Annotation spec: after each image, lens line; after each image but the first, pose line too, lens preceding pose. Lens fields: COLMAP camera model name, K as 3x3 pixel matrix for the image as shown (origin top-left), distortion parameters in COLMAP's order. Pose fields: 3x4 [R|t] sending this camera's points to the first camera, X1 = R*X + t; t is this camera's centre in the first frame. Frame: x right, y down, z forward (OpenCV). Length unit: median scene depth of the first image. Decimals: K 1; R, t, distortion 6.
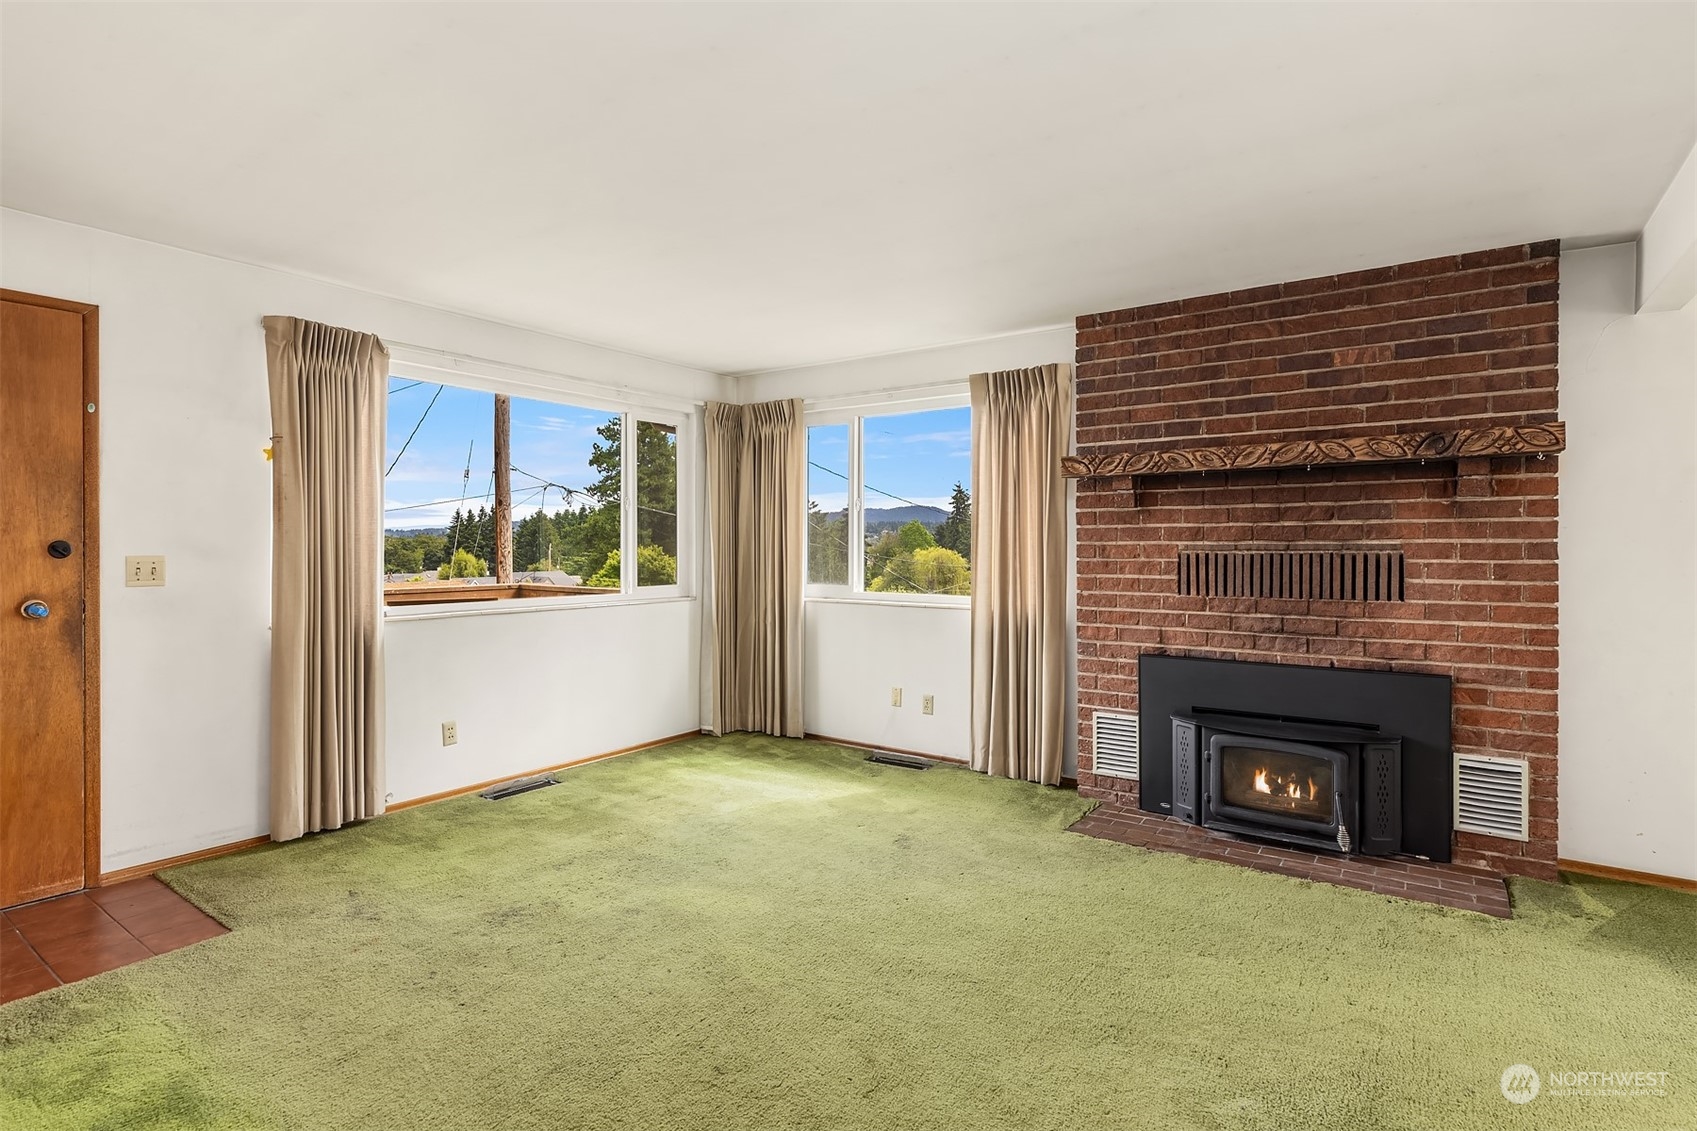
lens RADIAL K [[833.0, 0, 852.0], [0, 833.0, 553.7], [0, 0, 1]] dist [-0.005303, 0.000759]
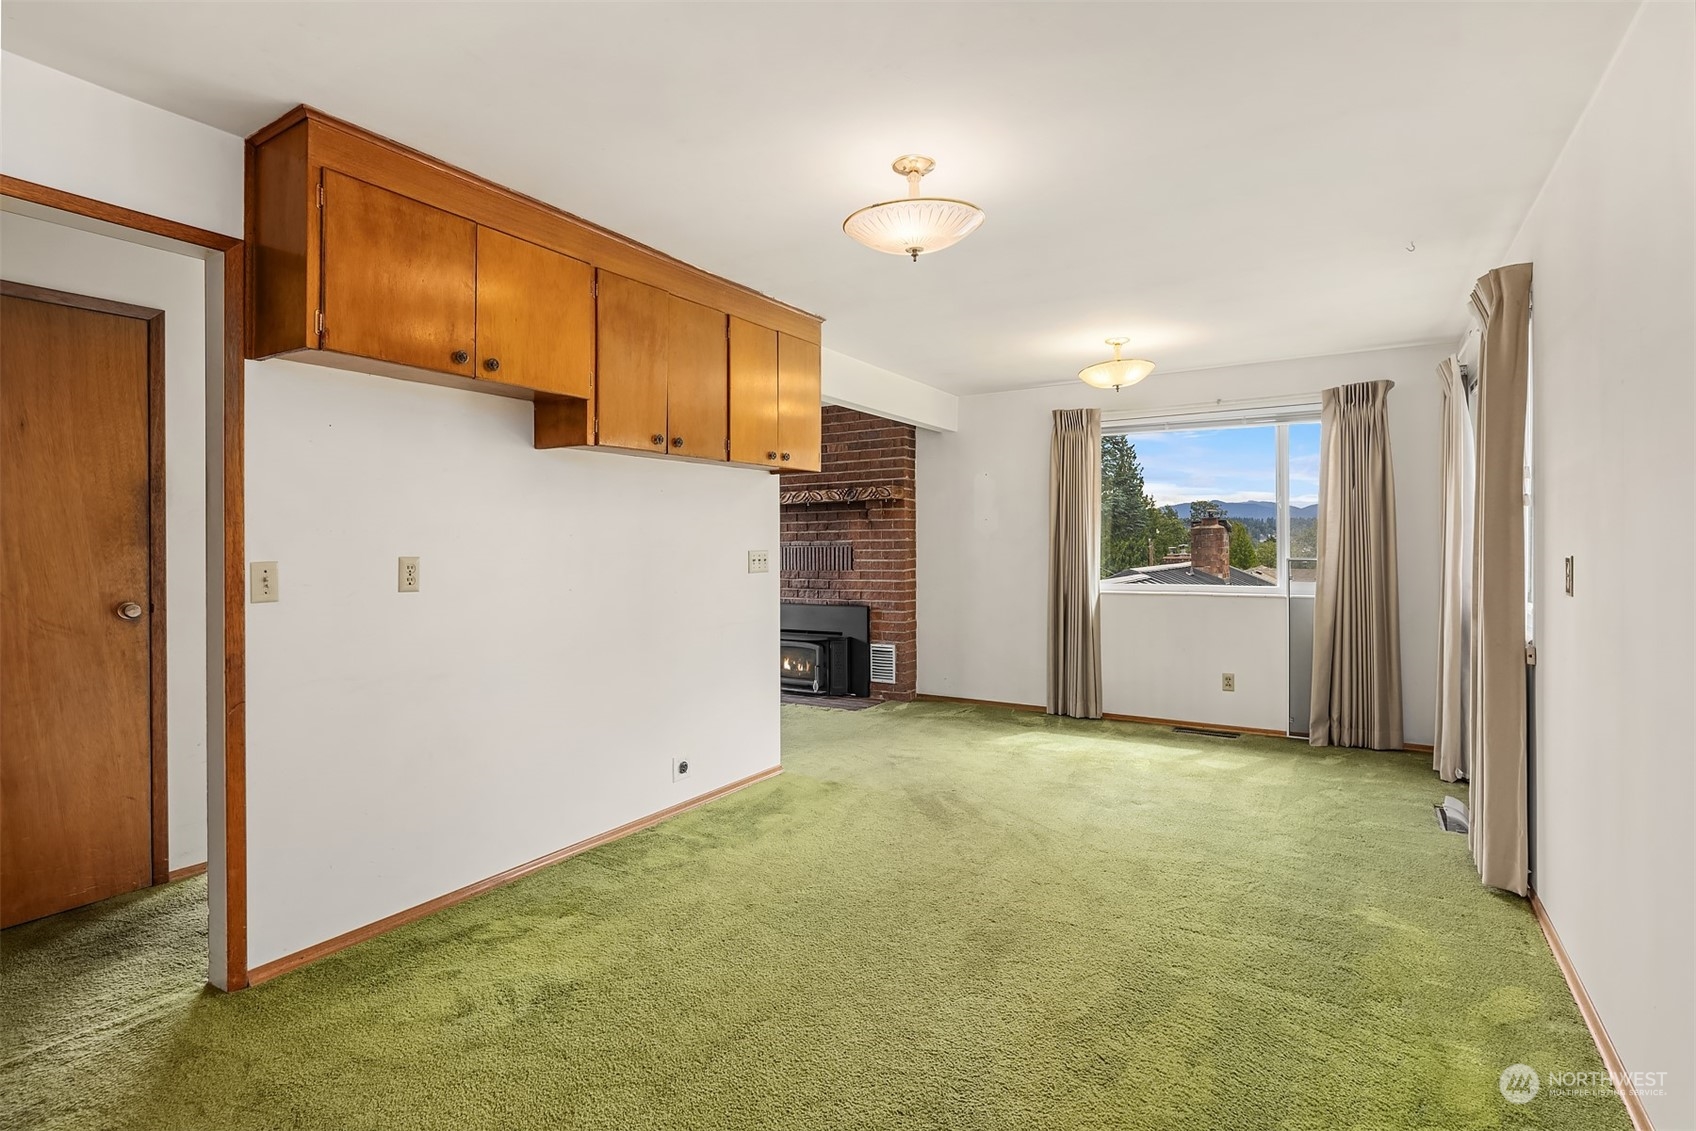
lens RADIAL K [[832.5, 0, 845.4], [0, 832.5, 550.3], [0, 0, 1]] dist [-0.005303, 0.000759]
pose [[0.999545, -0.008769, 0.028873, 0.564540], [0.008813, 0.999960, -0.001401, 0.010451], [-0.028860, 0.001655, 0.999582, -0.980461]]
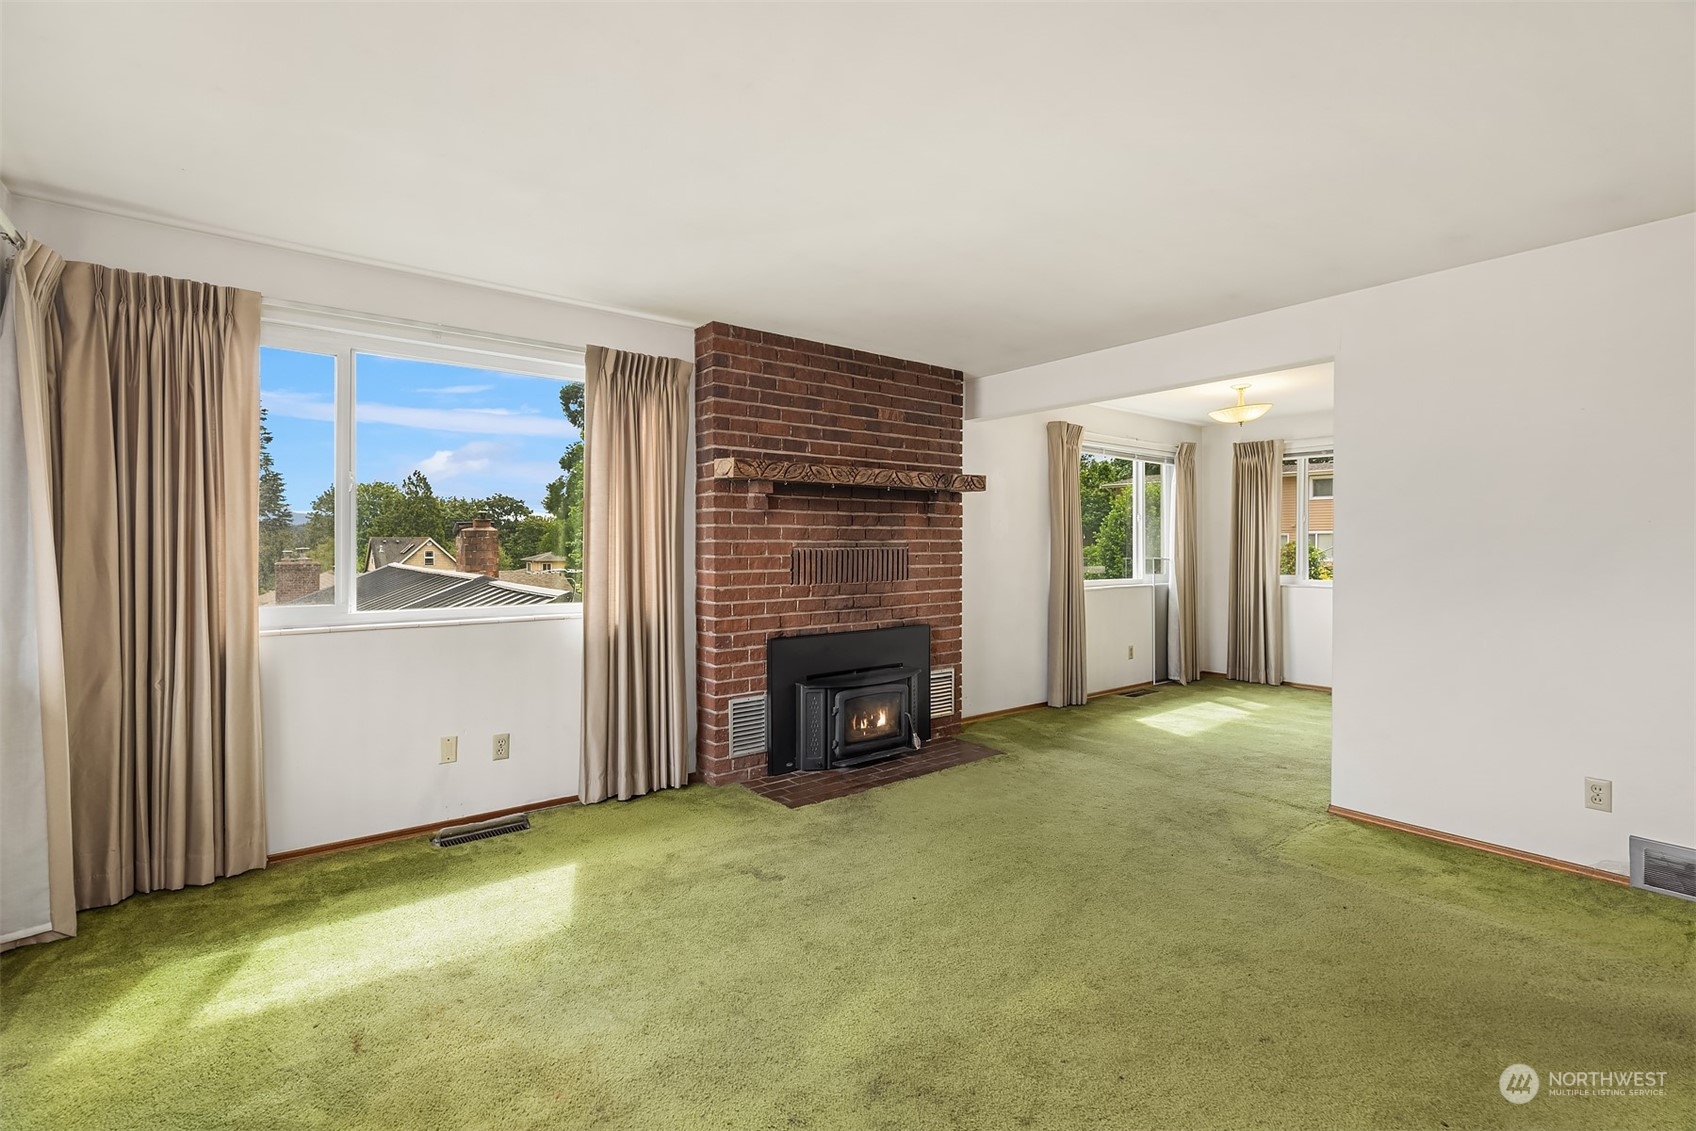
lens RADIAL K [[760.9, 0, 840.1], [0, 760.9, 551.0], [0, 0, 1]] dist [-0.002373, 0.000295]
pose [[0.294324, -0.009079, 0.955662, -0.691324], [0.007383, 0.999947, 0.007225, -0.007202], [-0.955677, 0.004929, 0.294376, 0.677246]]
